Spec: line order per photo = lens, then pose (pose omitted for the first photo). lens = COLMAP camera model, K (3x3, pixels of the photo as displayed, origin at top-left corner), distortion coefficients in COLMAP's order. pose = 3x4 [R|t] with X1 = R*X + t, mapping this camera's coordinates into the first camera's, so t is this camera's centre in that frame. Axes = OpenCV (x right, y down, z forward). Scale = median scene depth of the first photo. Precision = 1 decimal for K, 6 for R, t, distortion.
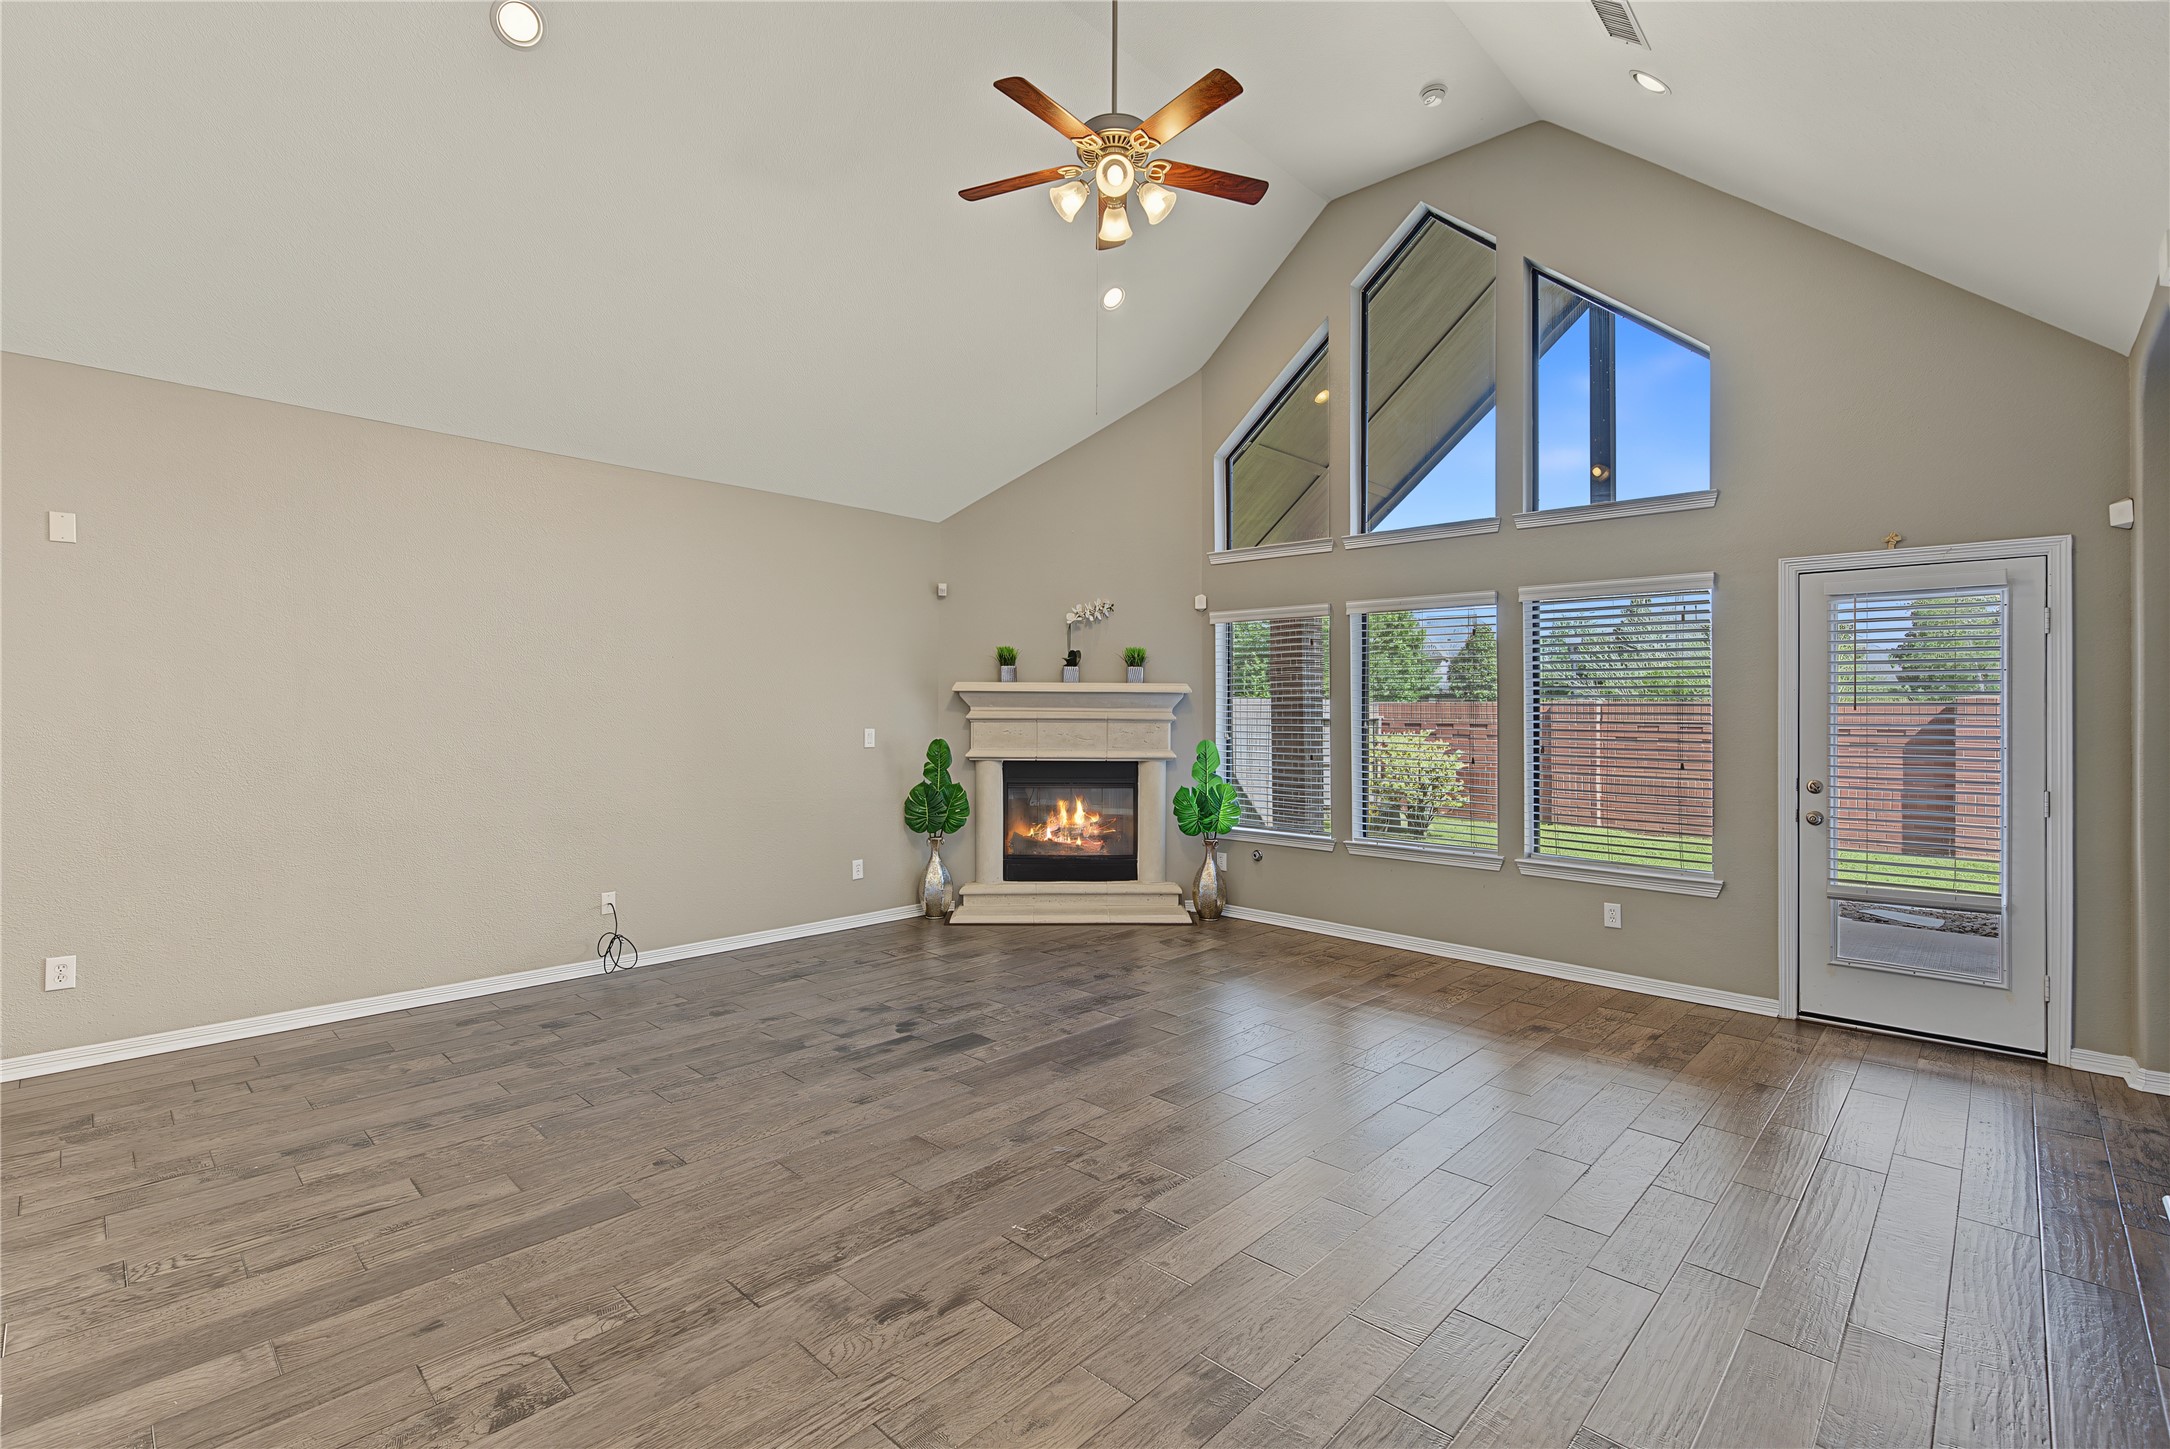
lens RADIAL K [[981.2, 0, 1023.2], [0, 981.2, 702.9], [0, 0, 1]] dist [0.000554, -0.000480]
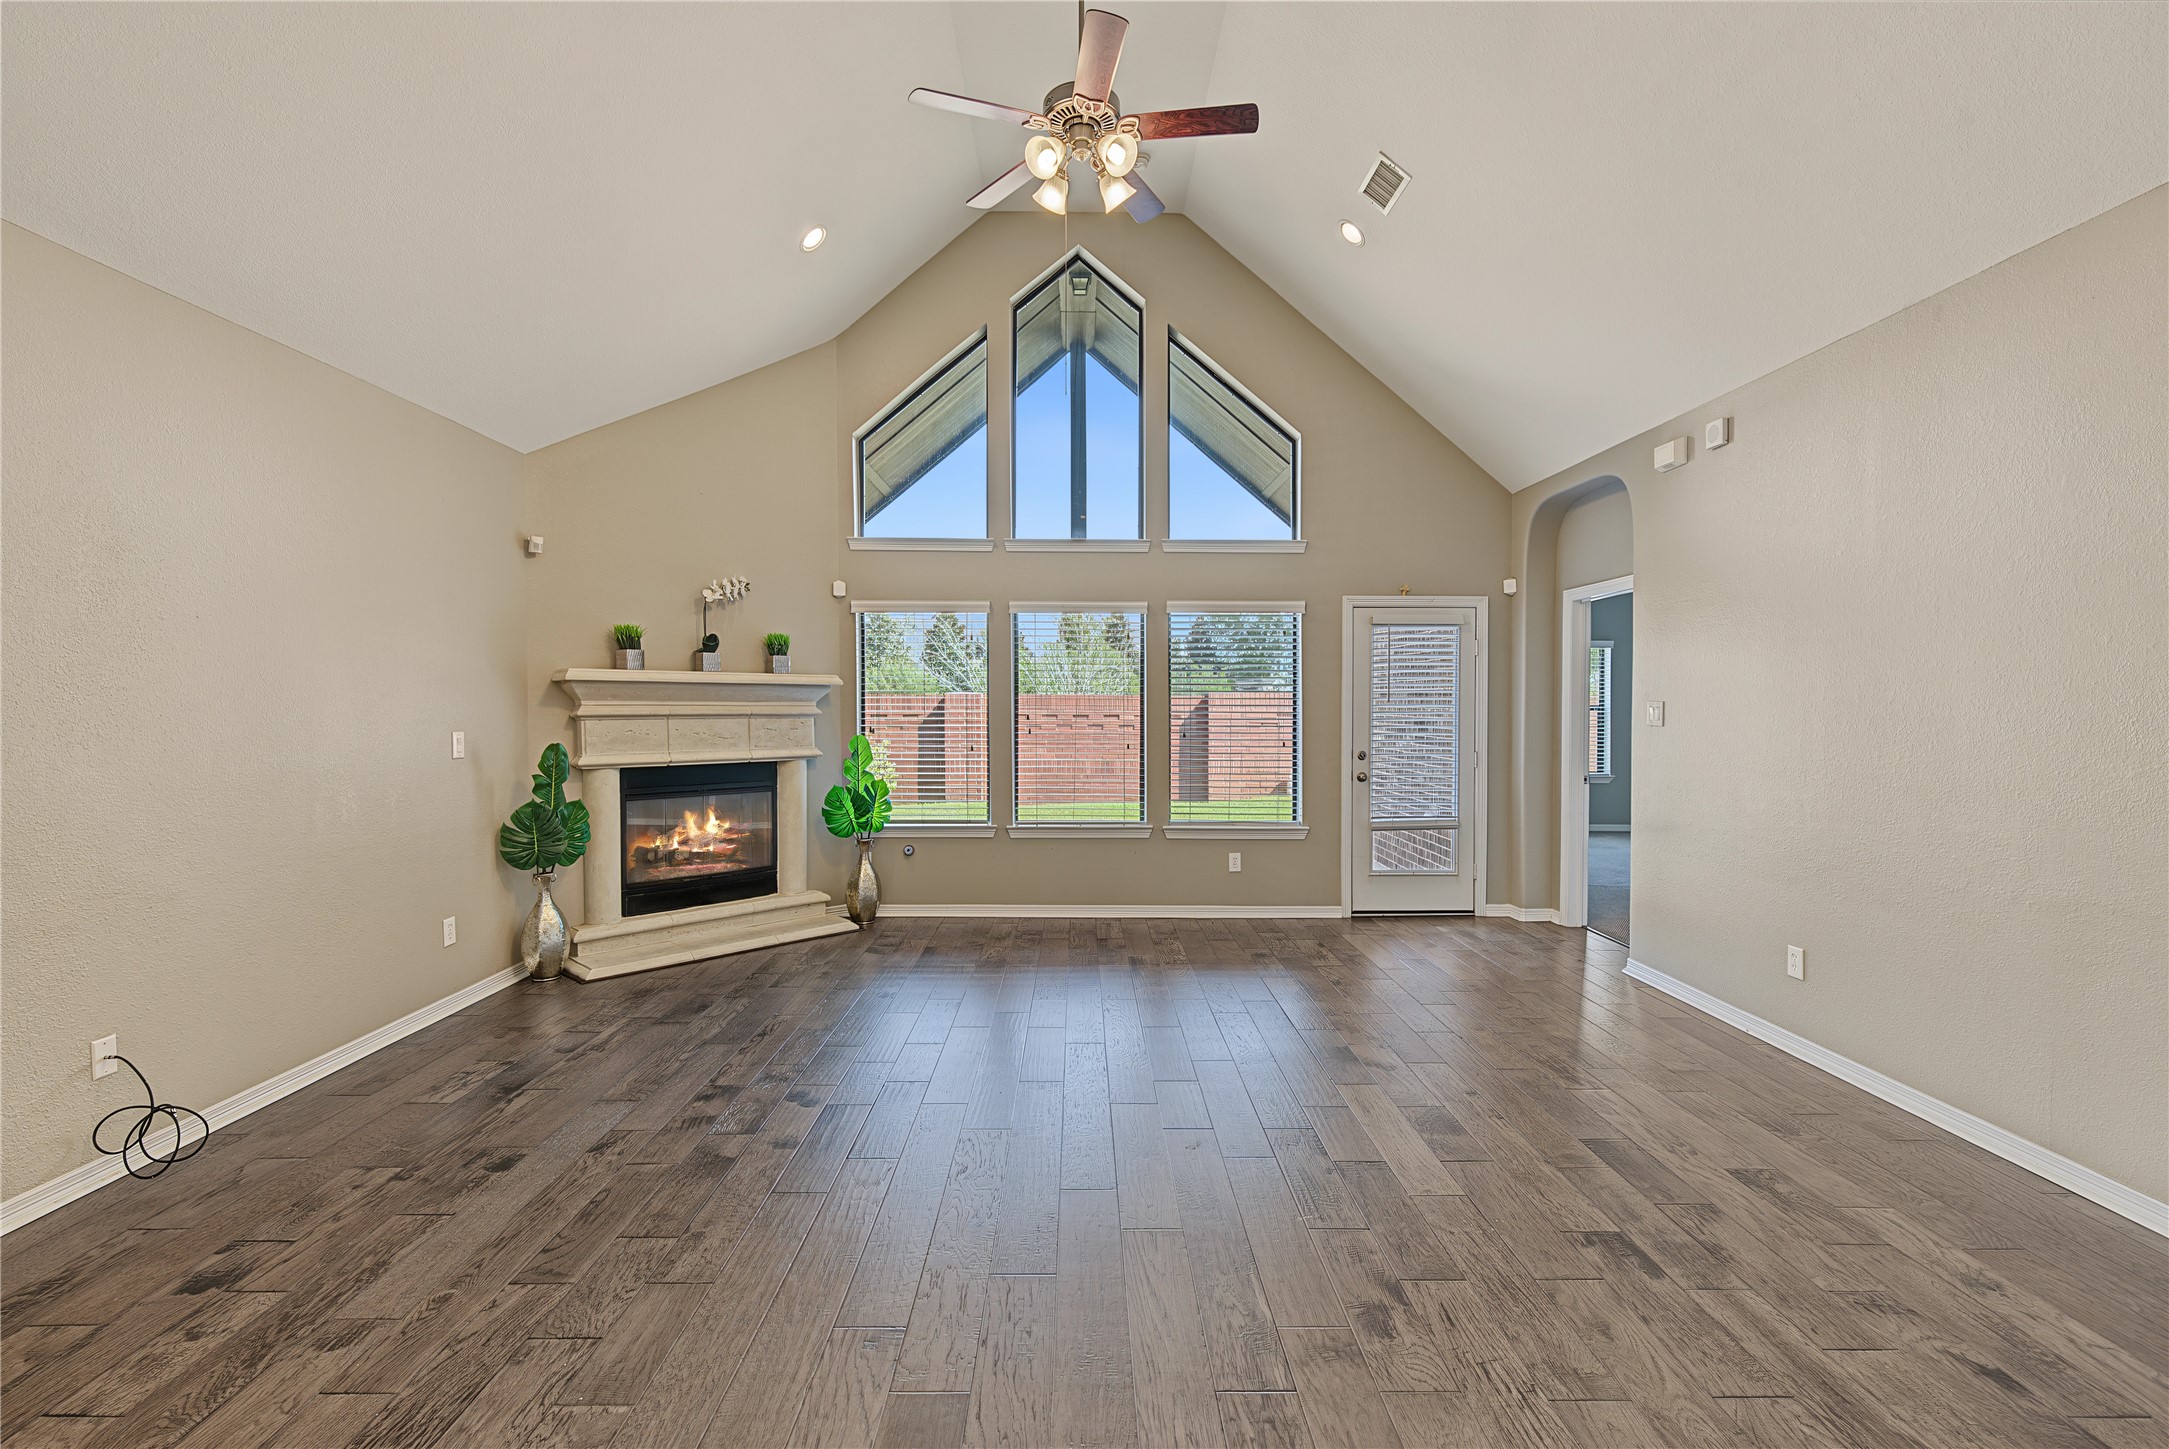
lens RADIAL K [[980.7, 0, 1099.5], [0, 980.7, 718.5], [0, 0, 1]] dist [0.000554, -0.000480]
pose [[0.704352, -0.014562, 0.709701, -0.431063], [-0.002754, 0.999726, 0.023246, -0.001171], [-0.709845, -0.018328, 0.704119, 0.222993]]
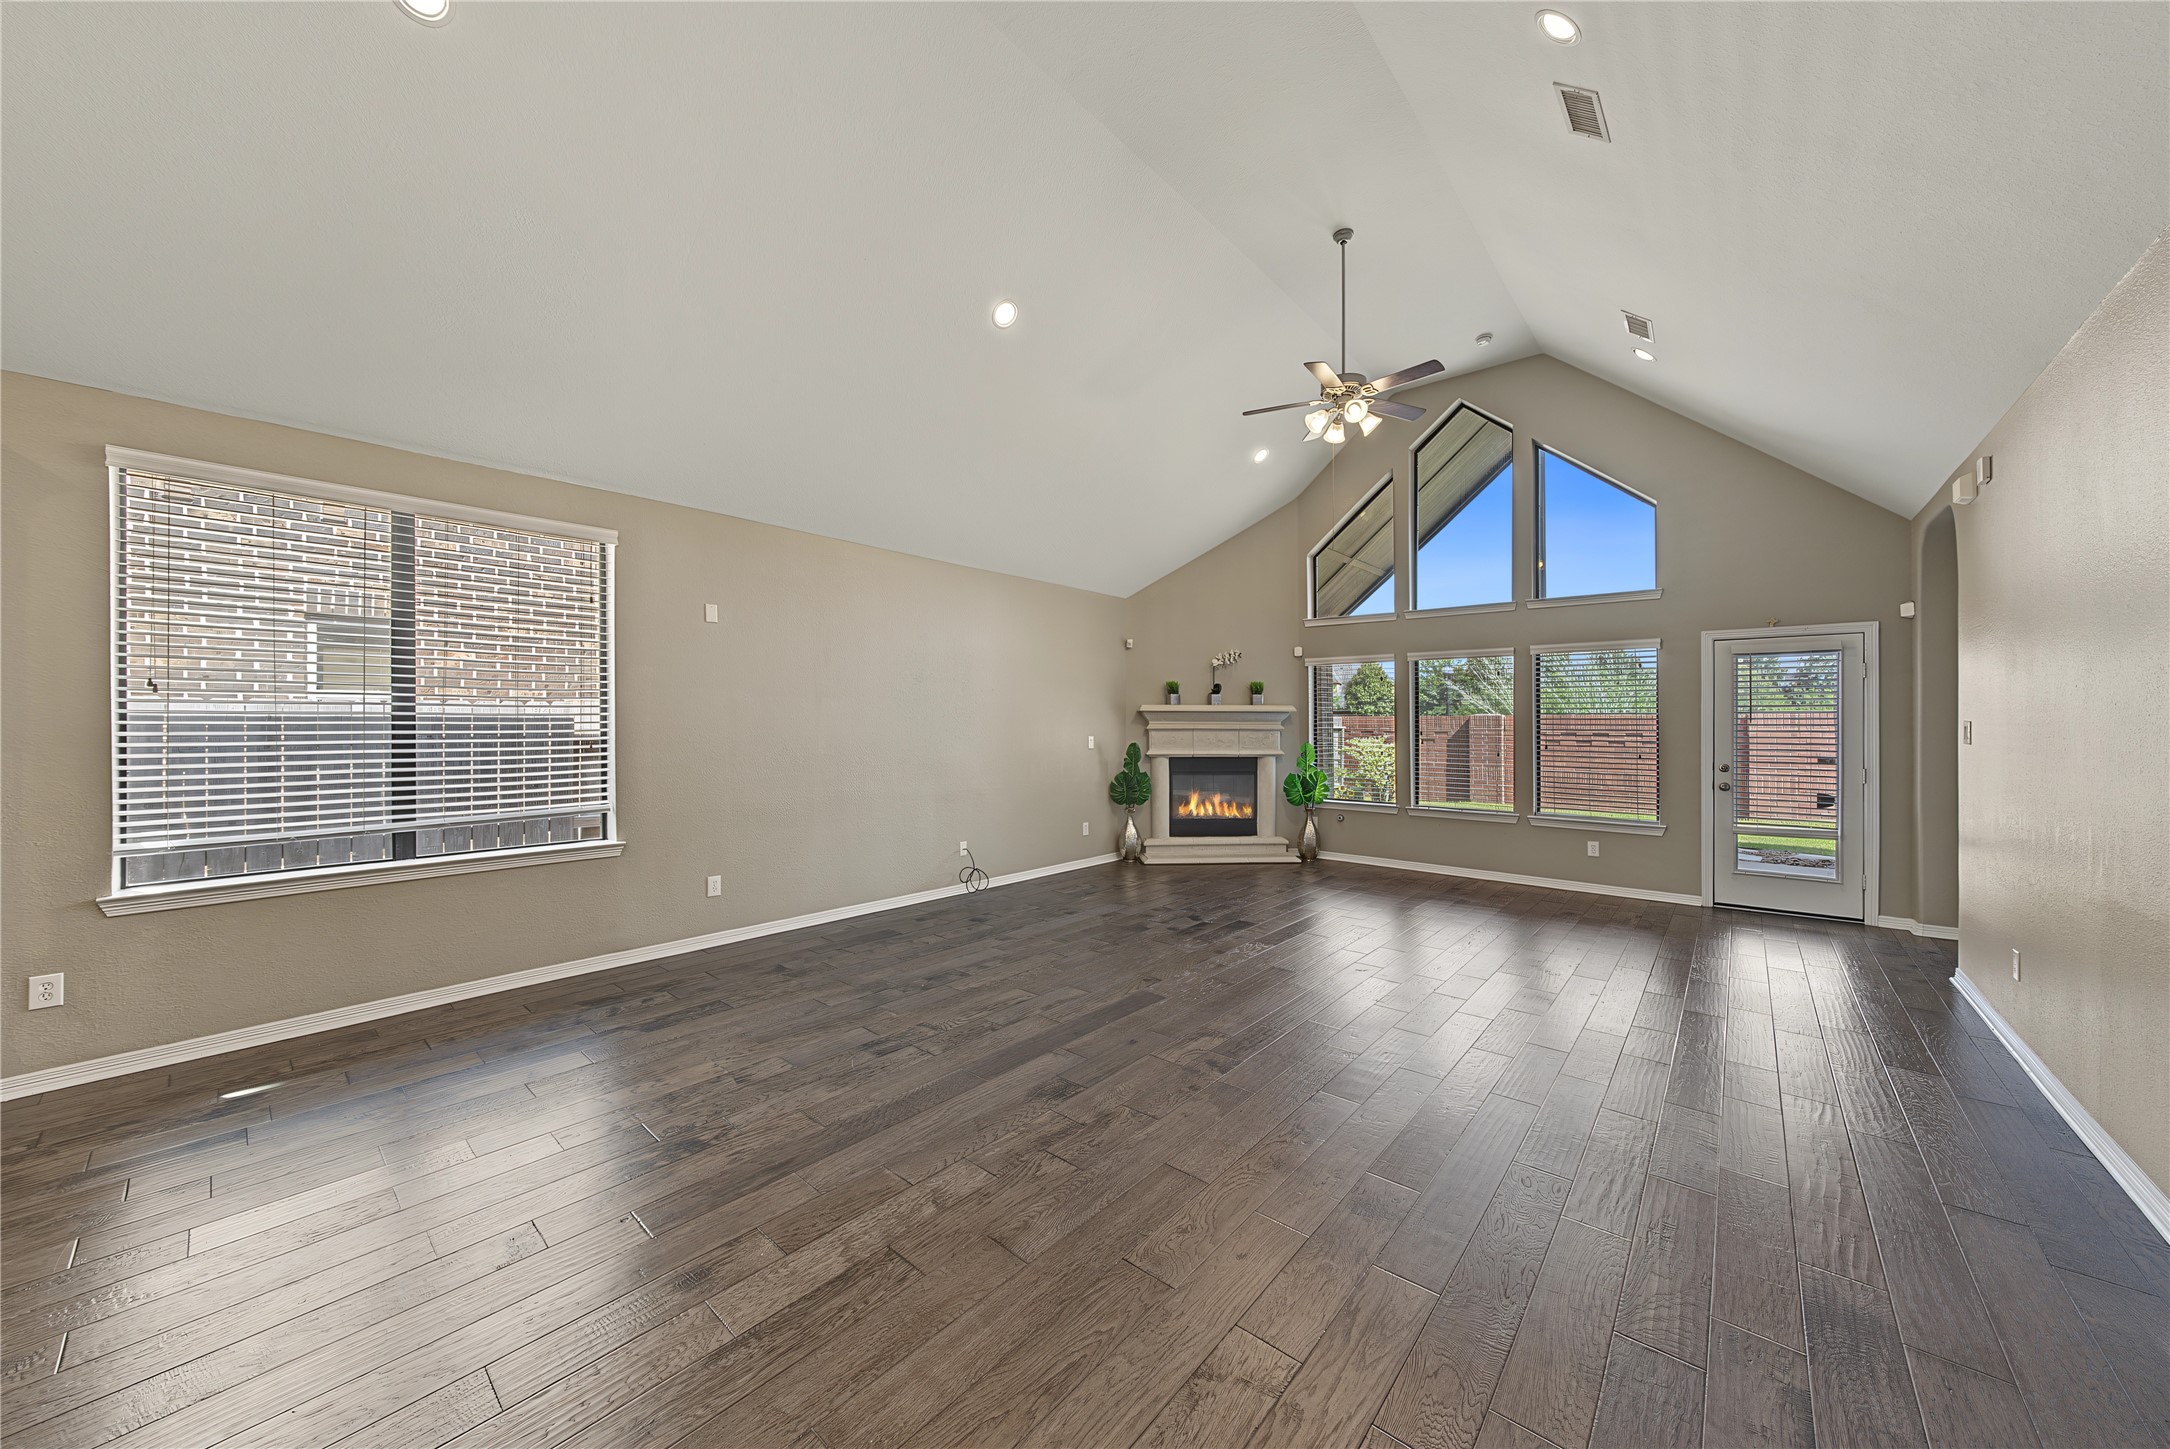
lens RADIAL K [[751.6, 0, 1051.5], [0, 751.6, 719.4], [0, 0, 1]] dist [-0.006692, -0.000230]
pose [[0.999200, -0.002866, 0.039896, -0.340936], [0.002747, 0.999992, 0.003019, -0.003626], [-0.039904, -0.002907, 0.999199, -0.198569]]
